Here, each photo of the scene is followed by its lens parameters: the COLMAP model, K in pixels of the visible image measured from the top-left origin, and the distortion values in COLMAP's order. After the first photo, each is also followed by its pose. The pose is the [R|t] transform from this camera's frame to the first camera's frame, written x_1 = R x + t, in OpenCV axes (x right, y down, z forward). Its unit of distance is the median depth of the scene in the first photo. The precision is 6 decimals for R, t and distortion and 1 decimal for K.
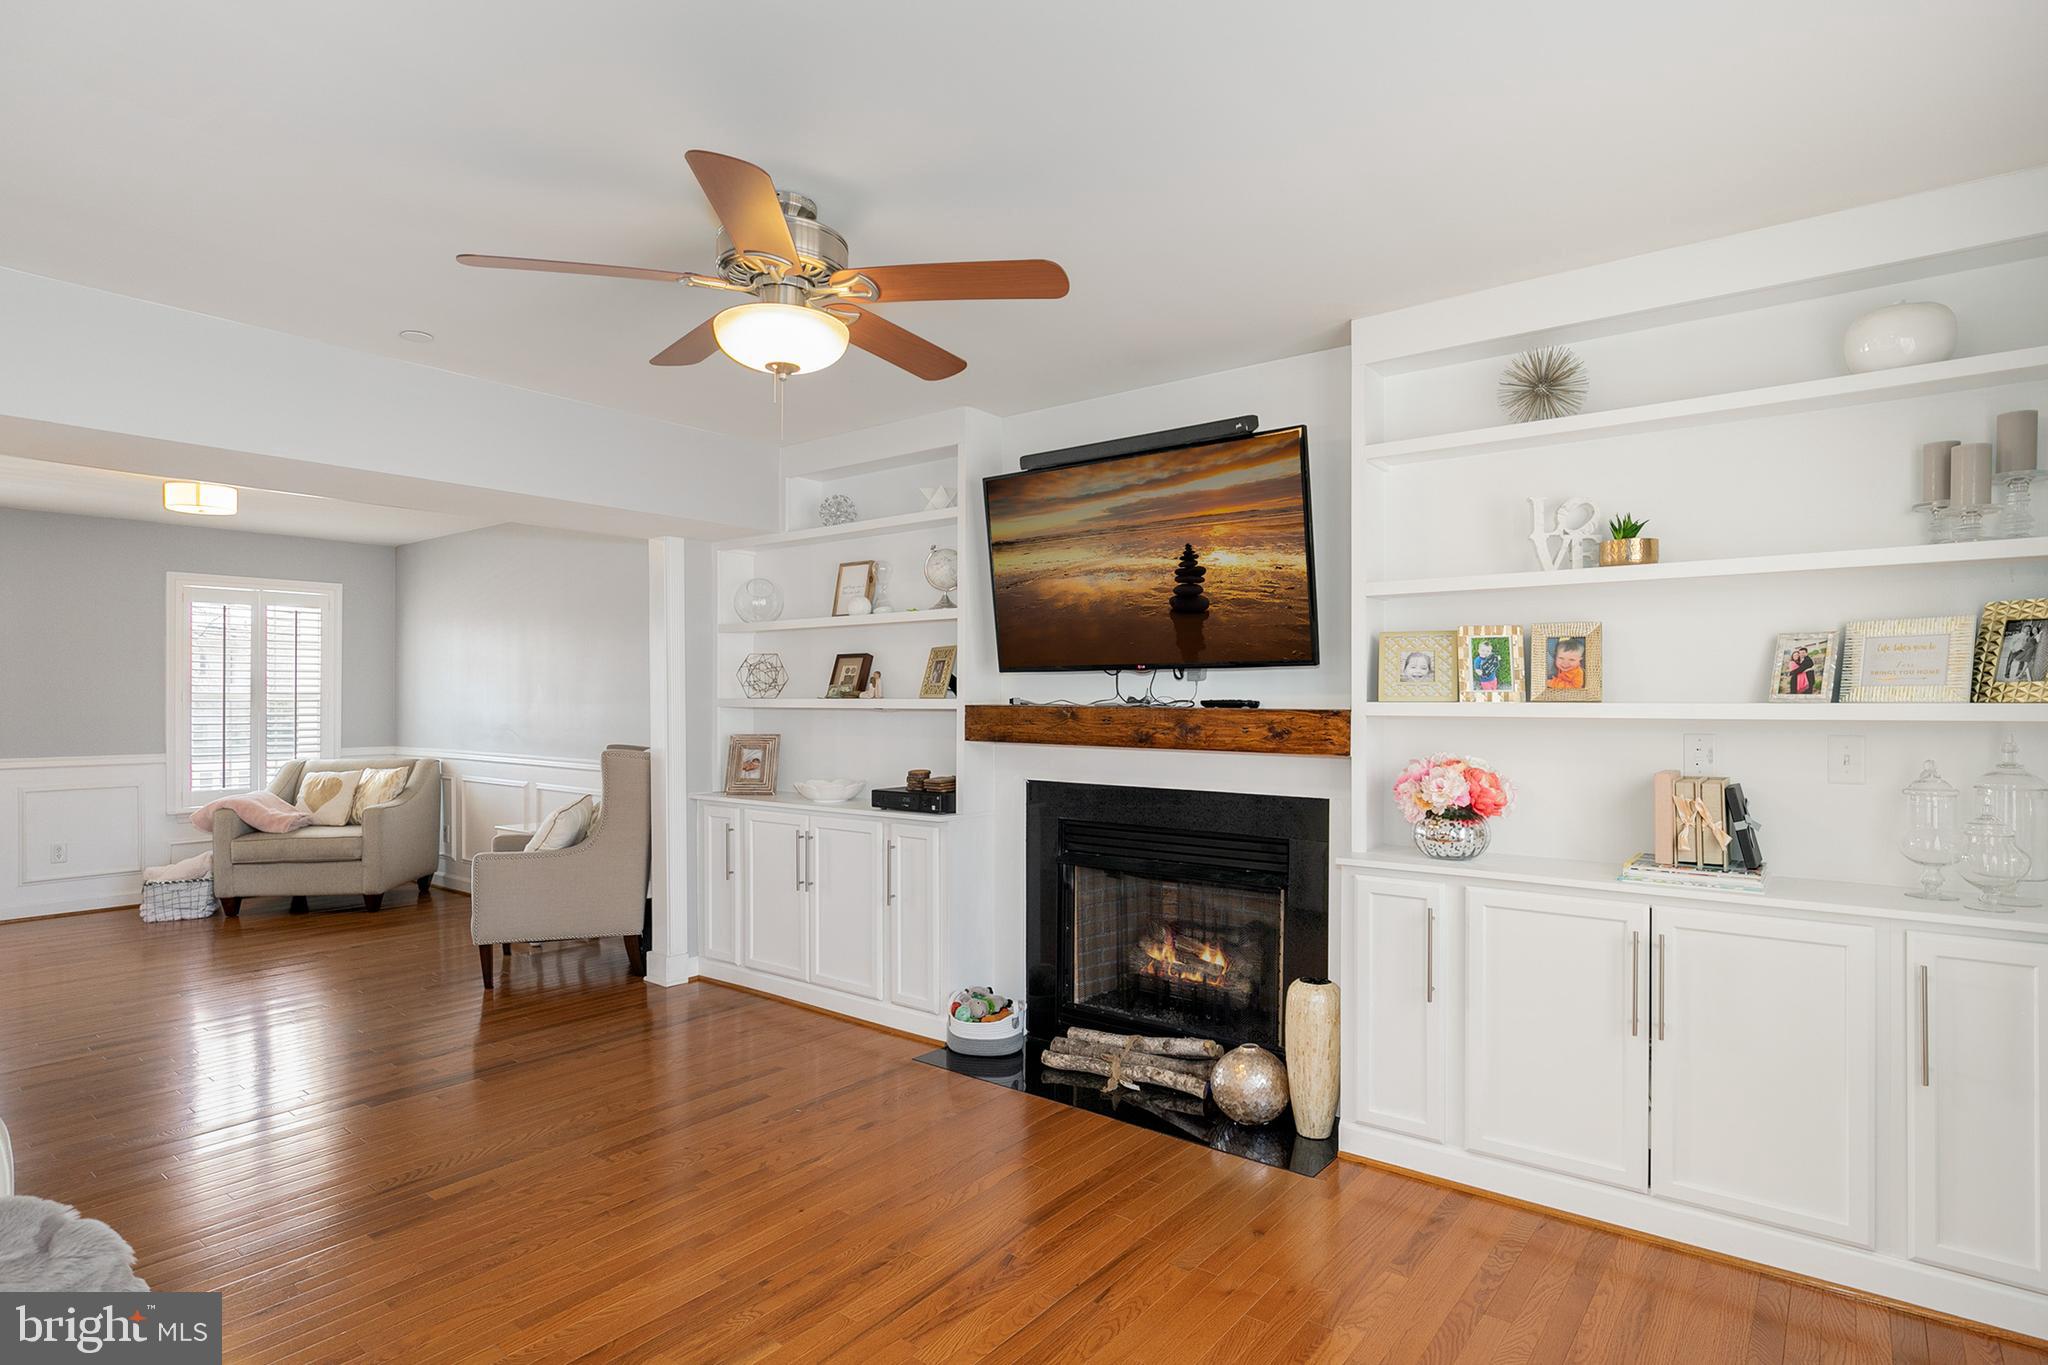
lens RADIAL K [[1061.8, 0, 1004.7], [0, 1061.8, 700.9], [0, 0, 1]] dist [-0.001504, 0.000096]
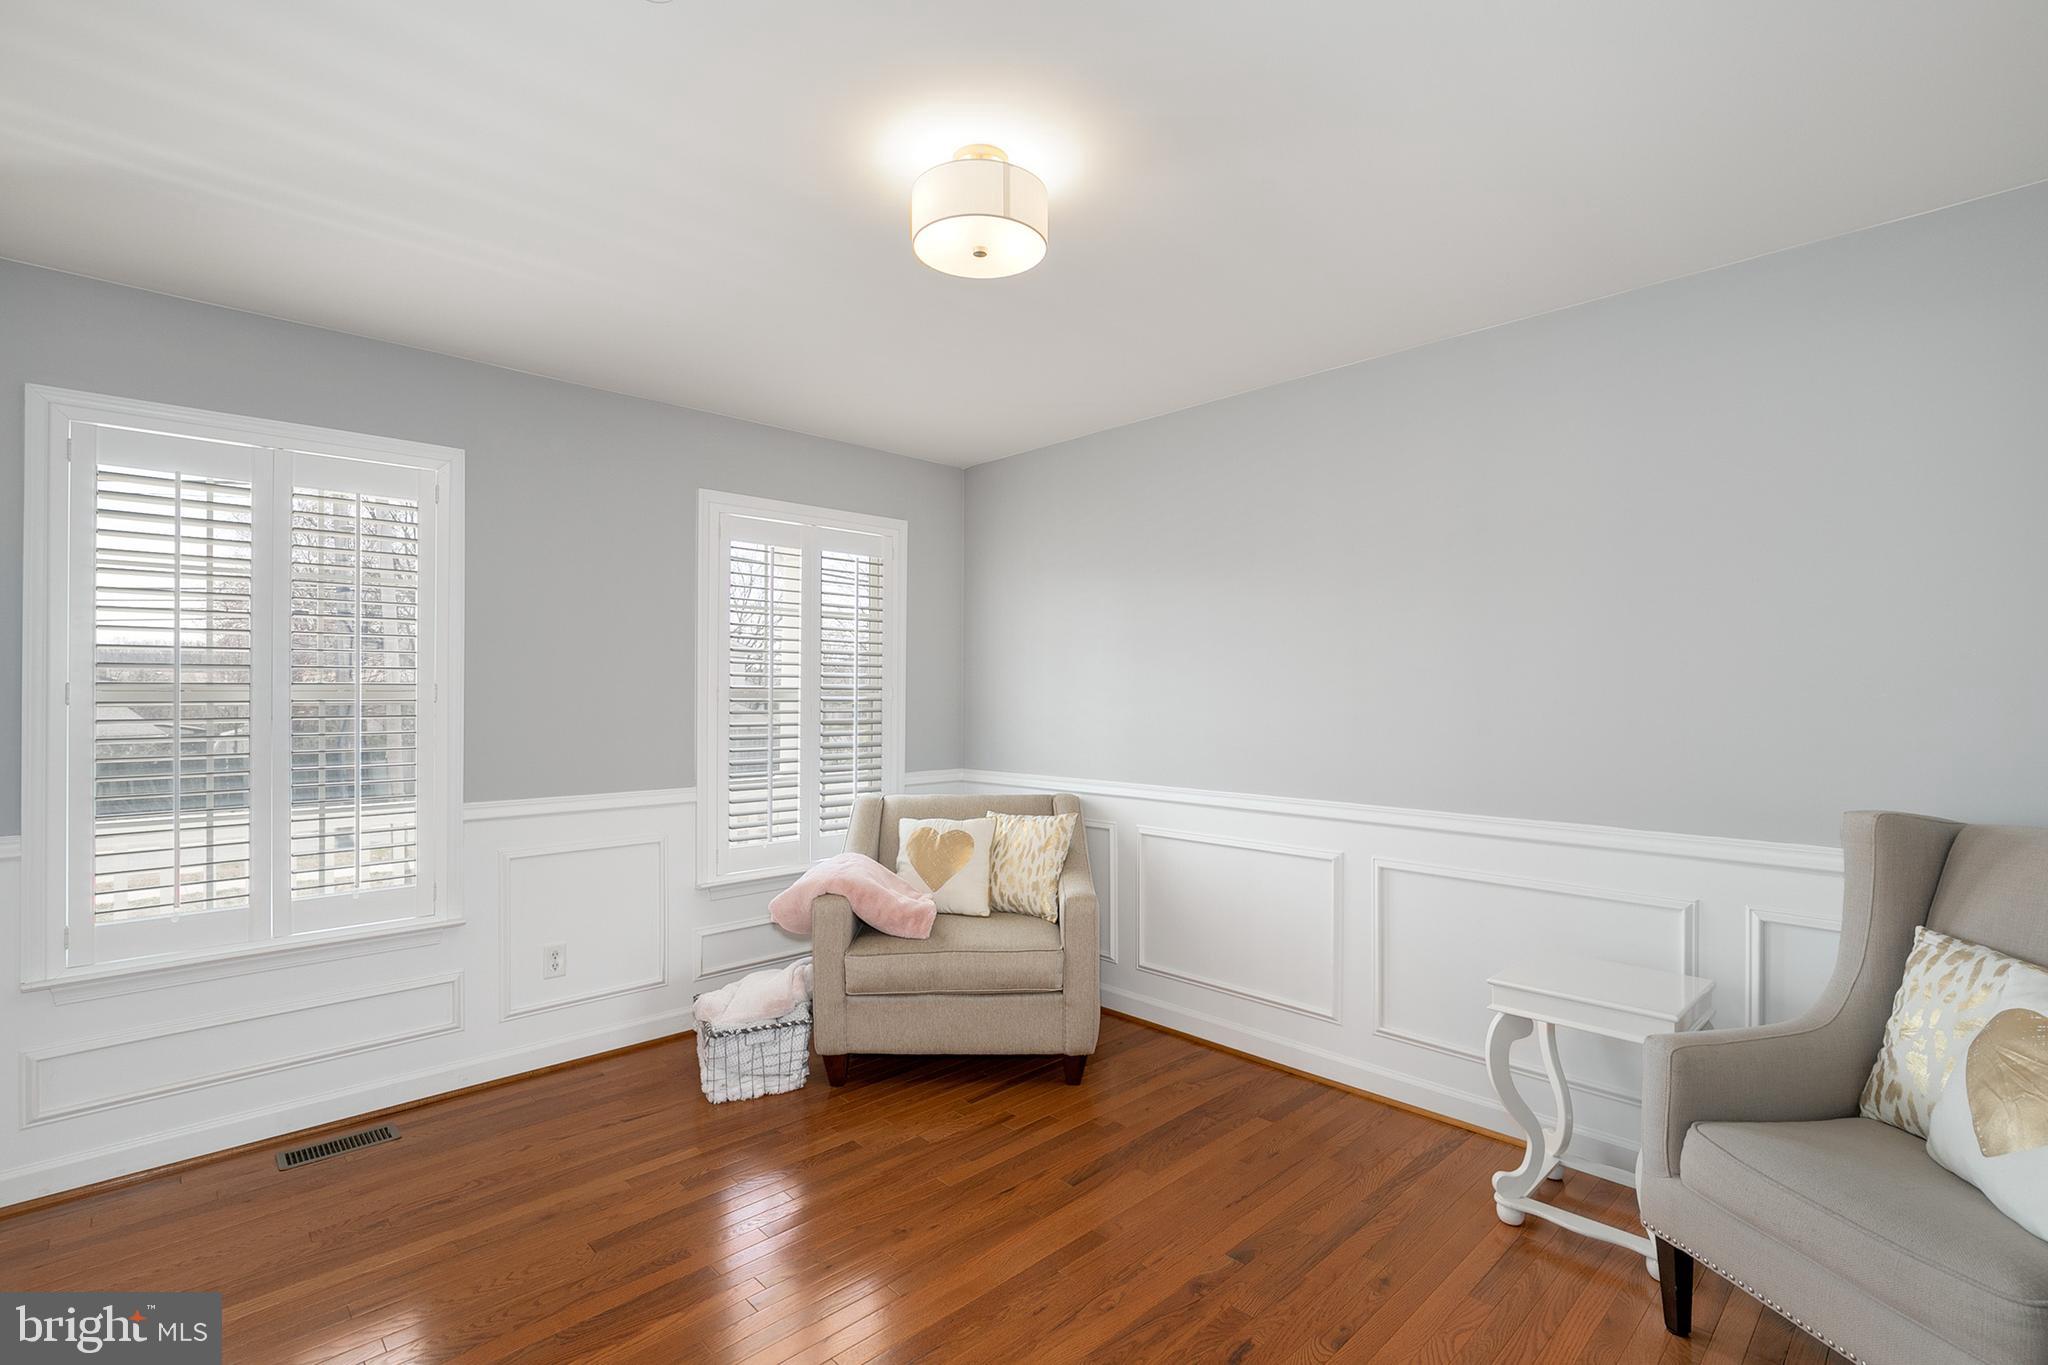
lens RADIAL K [[950.9, 0, 1027.0], [0, 950.9, 687.5], [0, 0, 1]] dist [-0.002612, -0.000445]
pose [[0.992066, 0.000933, -0.125716, -0.968922], [-0.002097, 0.999956, -0.009130, -0.005347], [0.125702, 0.009321, 0.992024, 0.875879]]
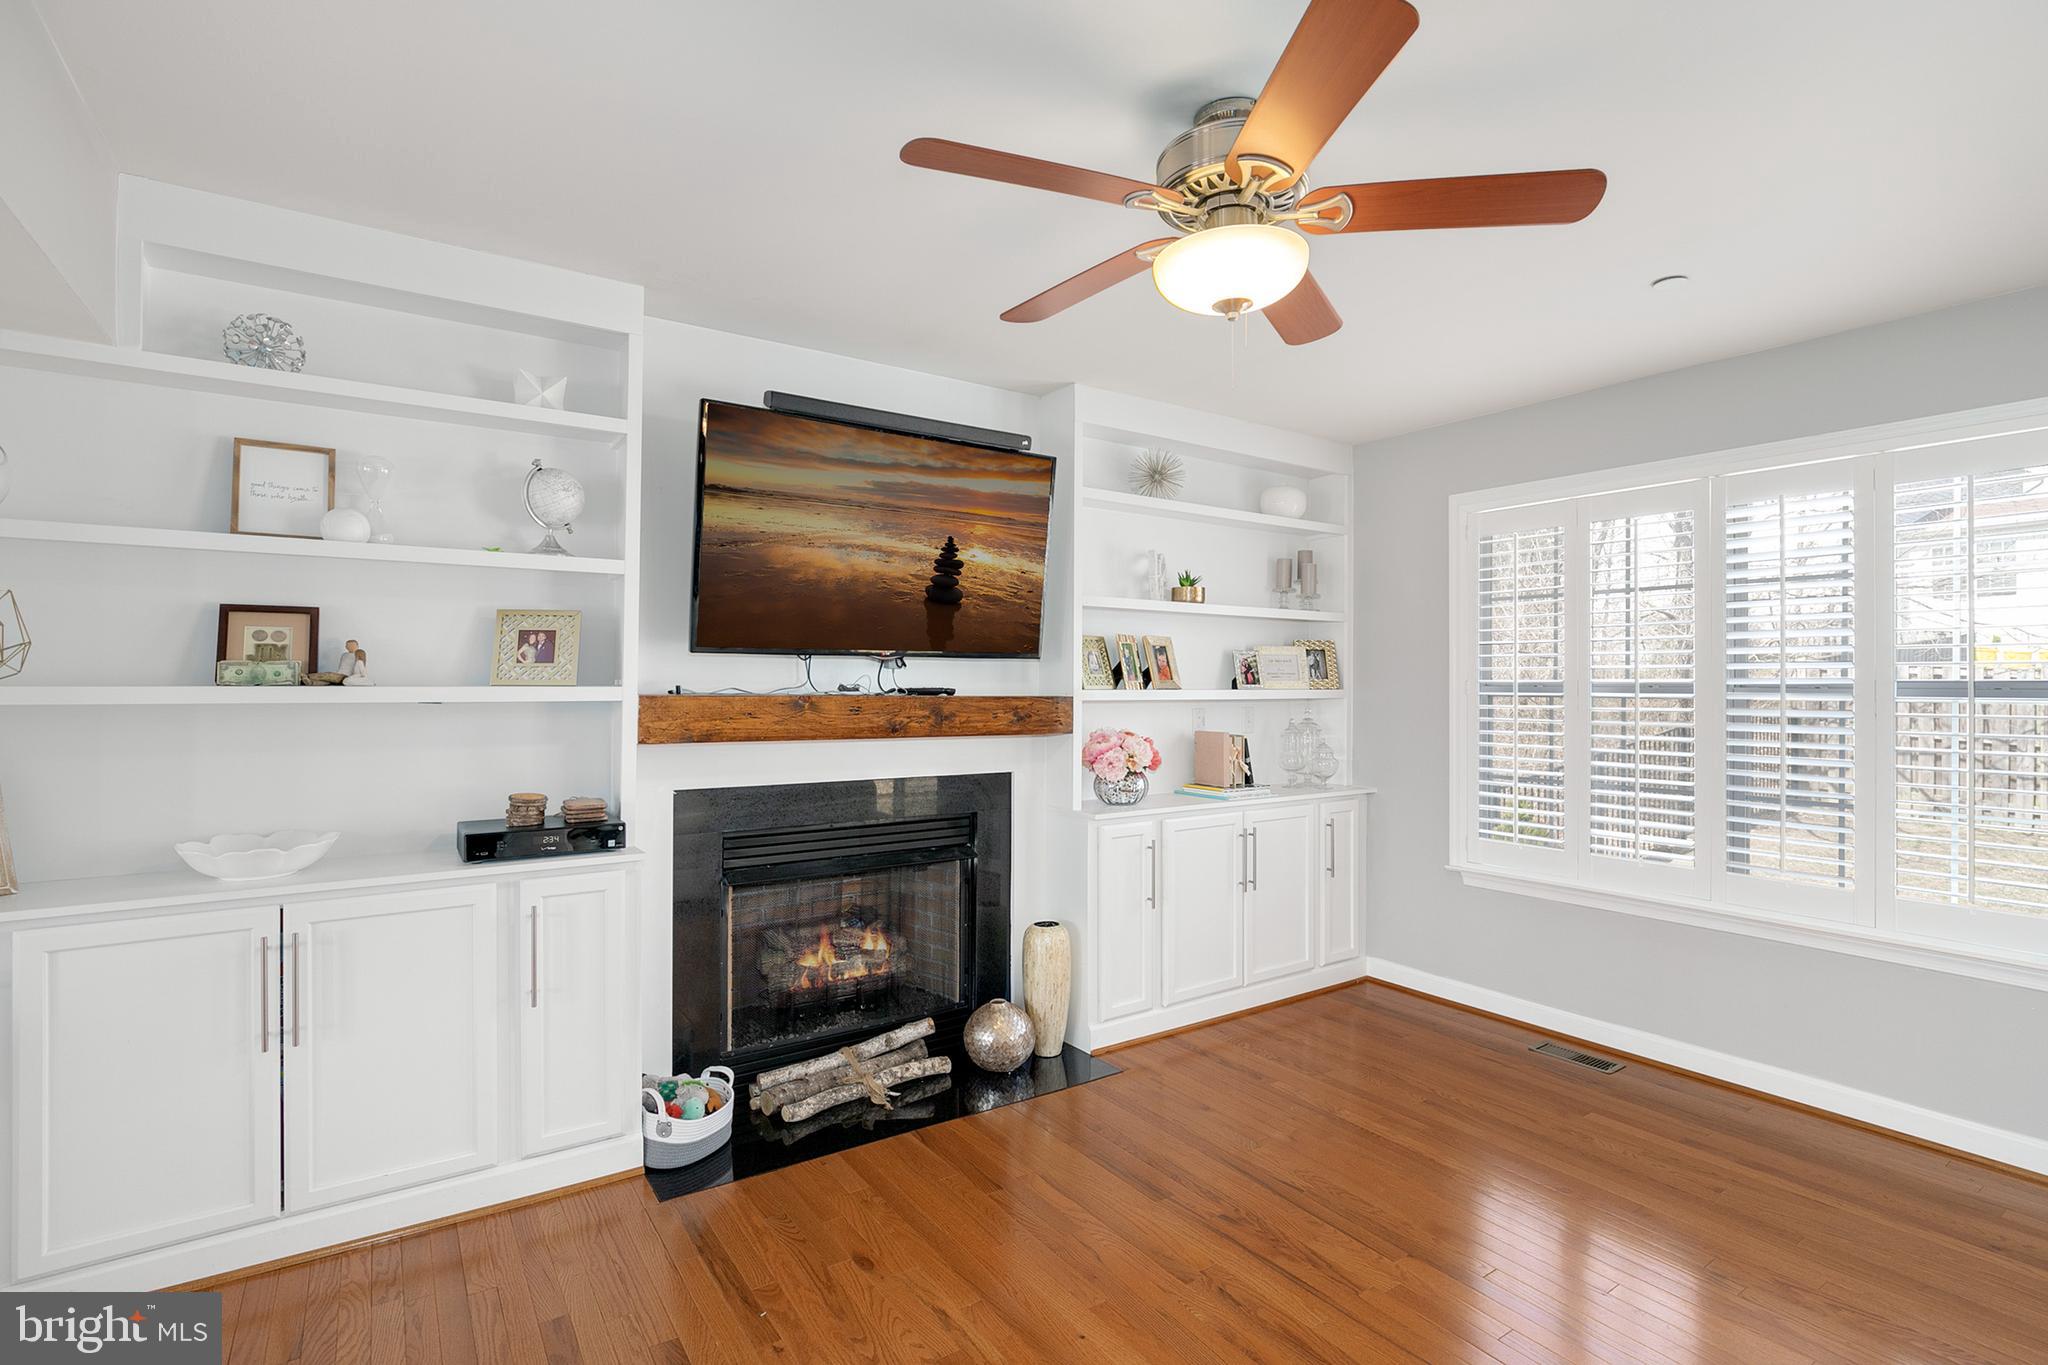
lens RADIAL K [[974.6, 0, 1021.0], [0, 974.6, 697.3], [0, 0, 1]] dist [-0.004877, -0.000126]
pose [[0.296033, -0.001797, 0.955176, -0.649019], [0.008294, 0.999965, -0.000689, 0.008711], [-0.955142, 0.008126, 0.296038, 0.598631]]
